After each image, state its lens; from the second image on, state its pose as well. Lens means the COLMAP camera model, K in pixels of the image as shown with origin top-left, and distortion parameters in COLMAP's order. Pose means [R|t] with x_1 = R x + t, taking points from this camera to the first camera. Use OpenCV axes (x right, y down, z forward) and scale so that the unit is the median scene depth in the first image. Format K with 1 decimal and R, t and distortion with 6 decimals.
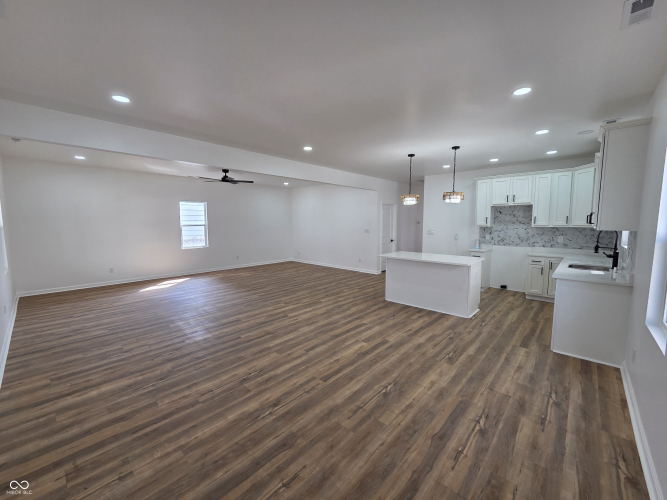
lens RADIAL K [[271.7, 0, 332.1], [0, 271.7, 249.3], [0, 0, 1]] dist [0.000539, 0.000118]
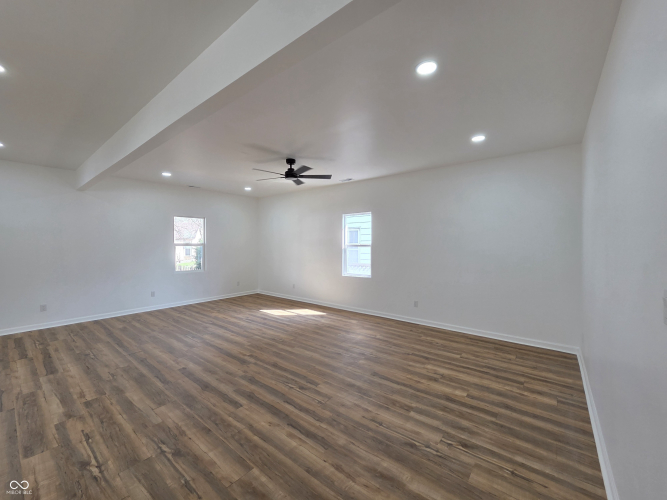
lens RADIAL K [[271.7, 0, 331.7], [0, 271.7, 253.1], [0, 0, 1]] dist [0.000539, 0.000118]
pose [[0.057833, 0.033551, -0.997762, 0.265389], [-0.097788, 0.994819, 0.027784, -0.098123], [0.993525, 0.095962, 0.060815, 1.078469]]
